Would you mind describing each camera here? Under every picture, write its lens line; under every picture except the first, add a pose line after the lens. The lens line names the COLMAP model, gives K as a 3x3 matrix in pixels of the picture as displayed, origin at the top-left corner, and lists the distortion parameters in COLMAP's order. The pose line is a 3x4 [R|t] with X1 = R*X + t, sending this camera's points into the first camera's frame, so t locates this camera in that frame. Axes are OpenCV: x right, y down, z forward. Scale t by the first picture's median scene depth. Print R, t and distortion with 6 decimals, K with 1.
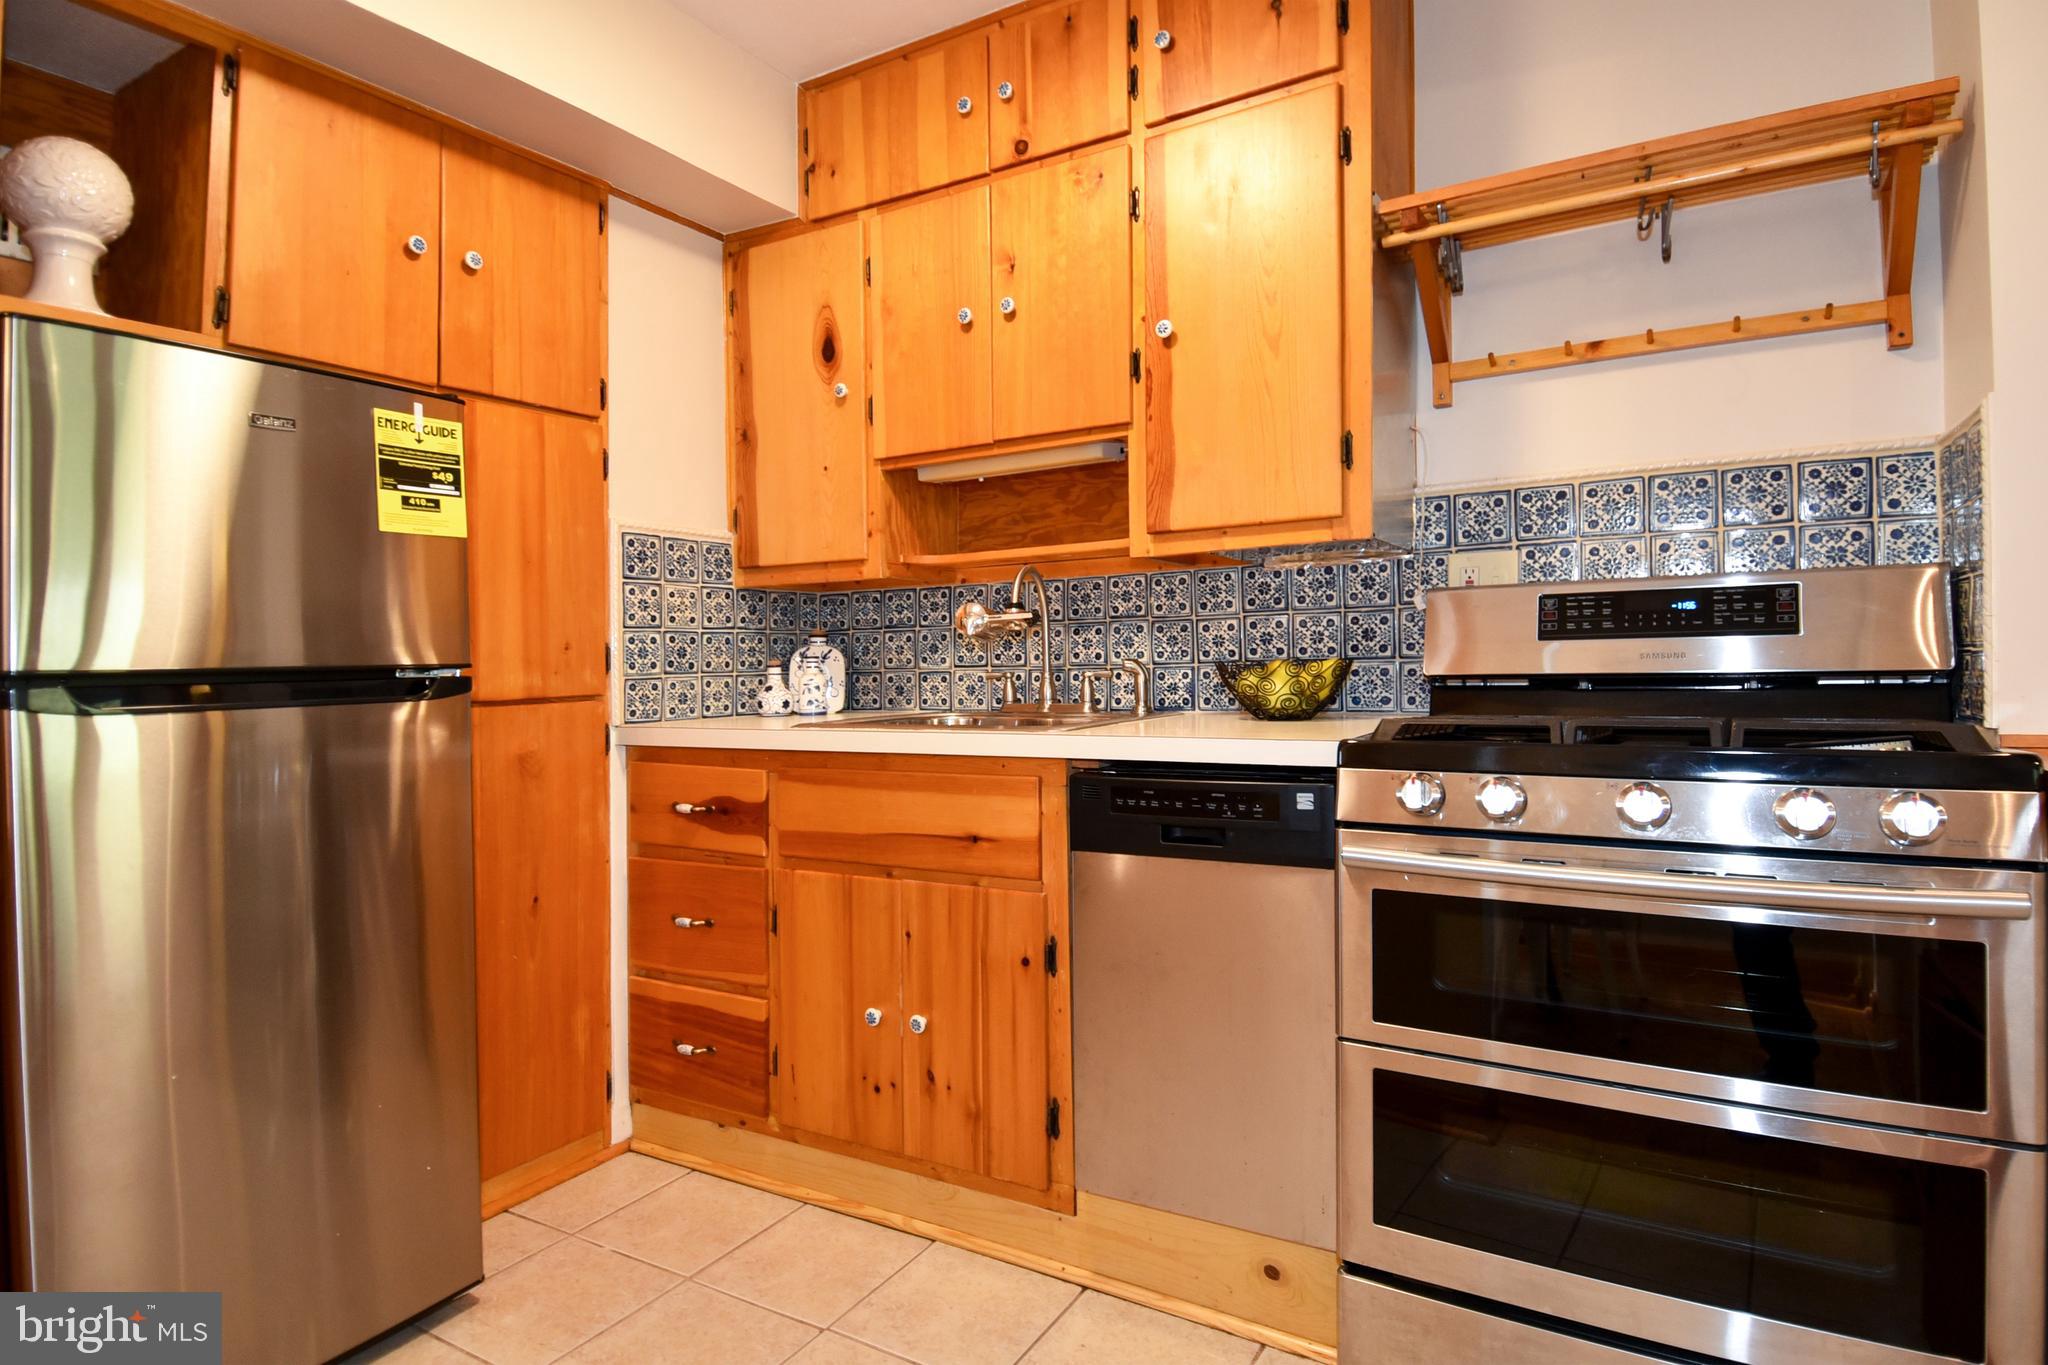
lens RADIAL K [[1083.6, 0, 1091.1], [0, 1083.6, 641.8], [0, 0, 1]] dist [0.032470, -0.037208]
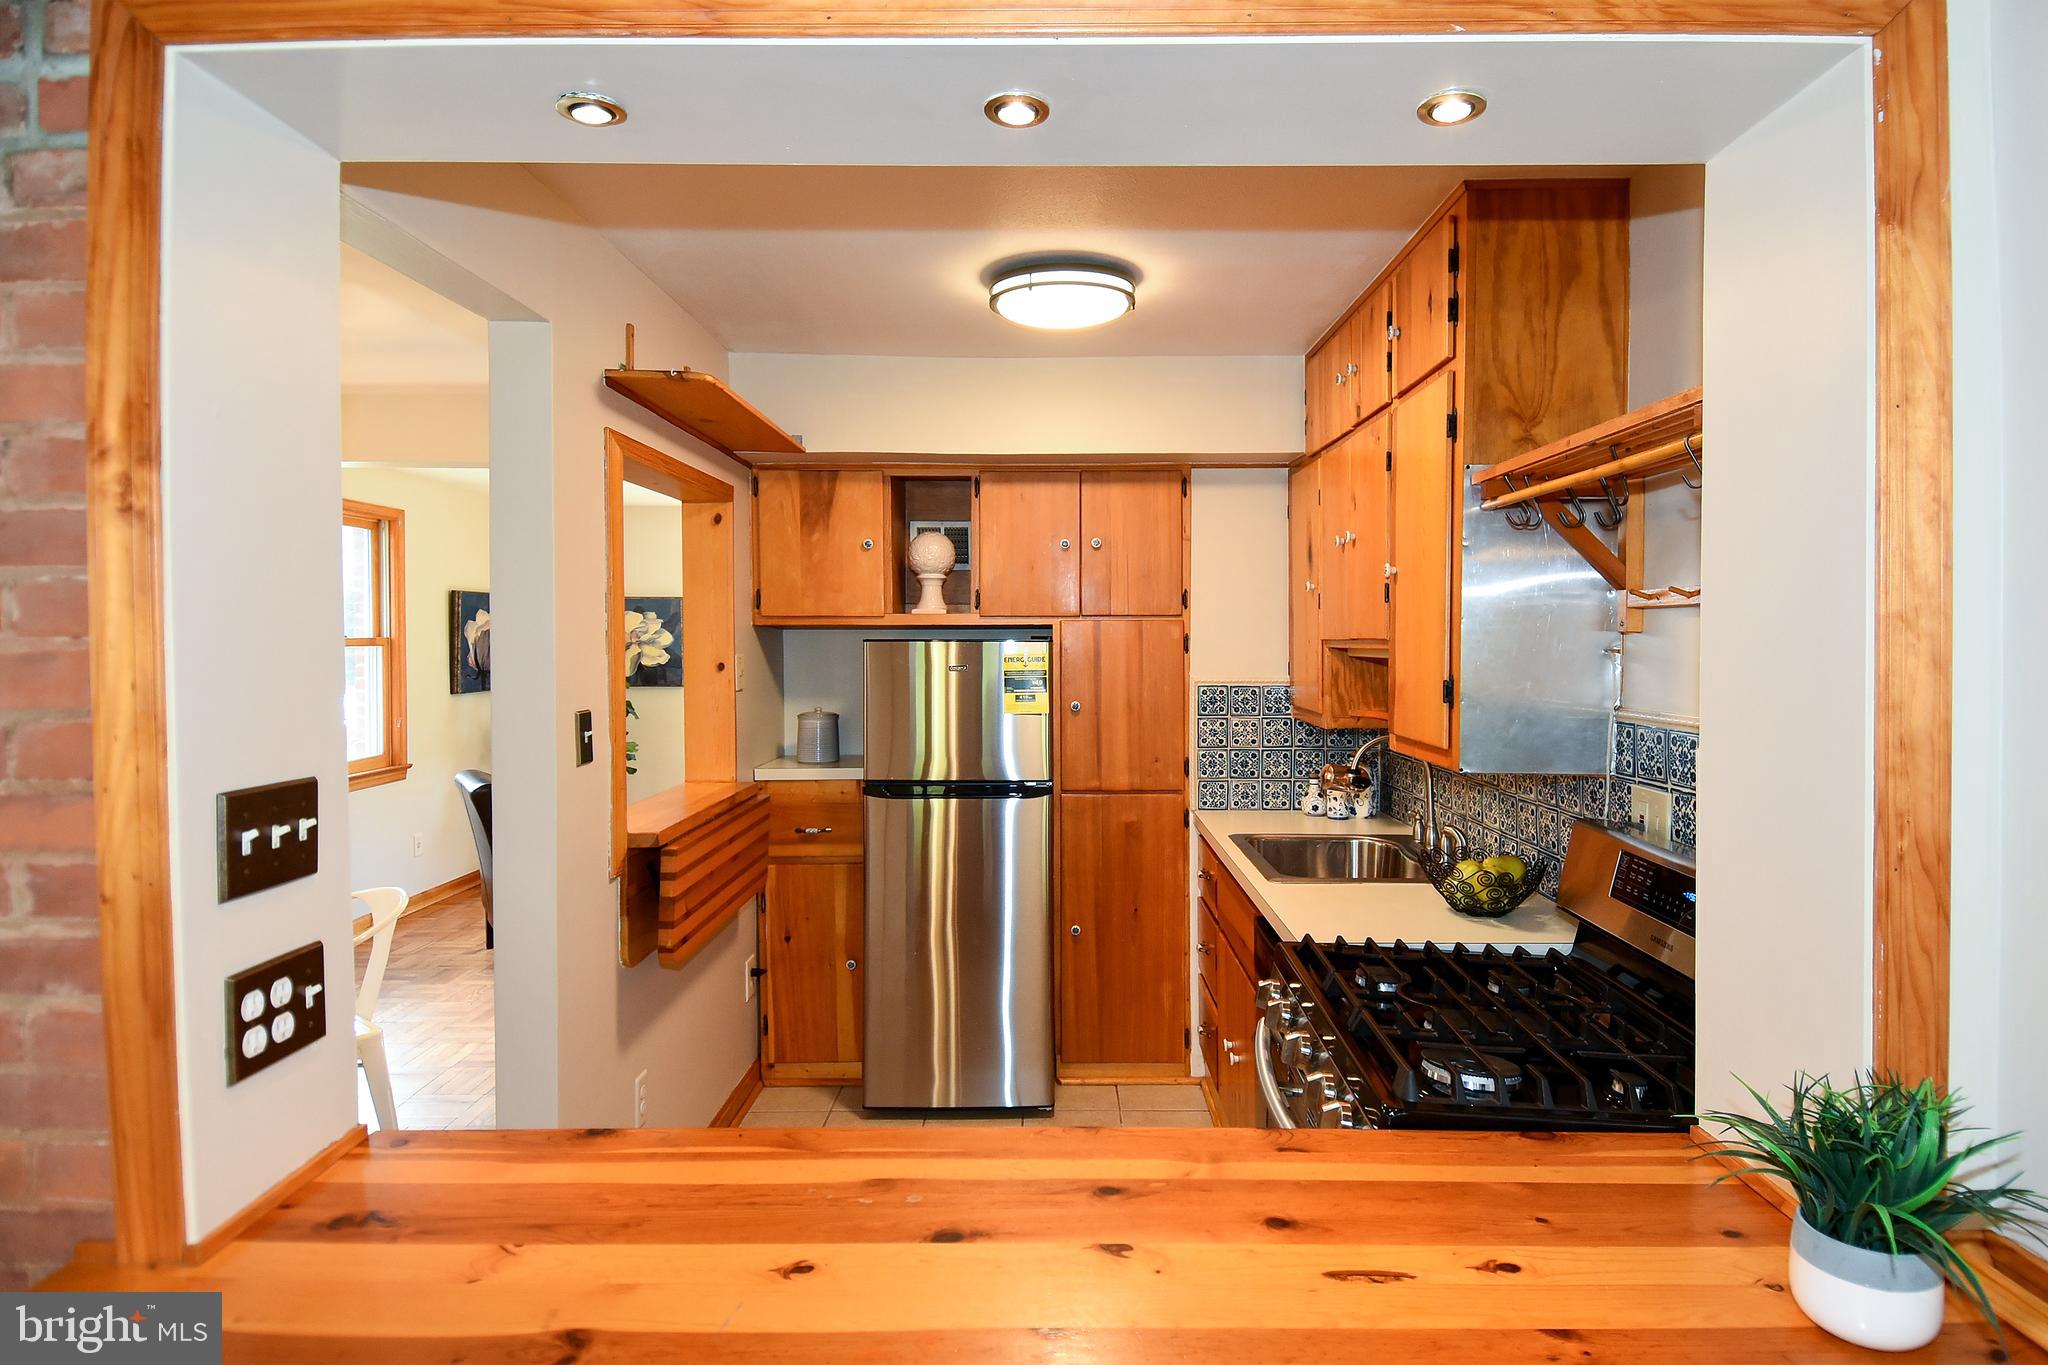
lens RADIAL K [[1083.6, 0, 1062.9], [0, 1083.6, 642.7], [0, 0, 1]] dist [0.032470, -0.037208]
pose [[0.505928, 0.026601, -0.862166, 0.826180], [-0.005211, 0.999600, 0.027783, -0.210676], [0.862560, -0.009563, 0.505864, 0.057602]]
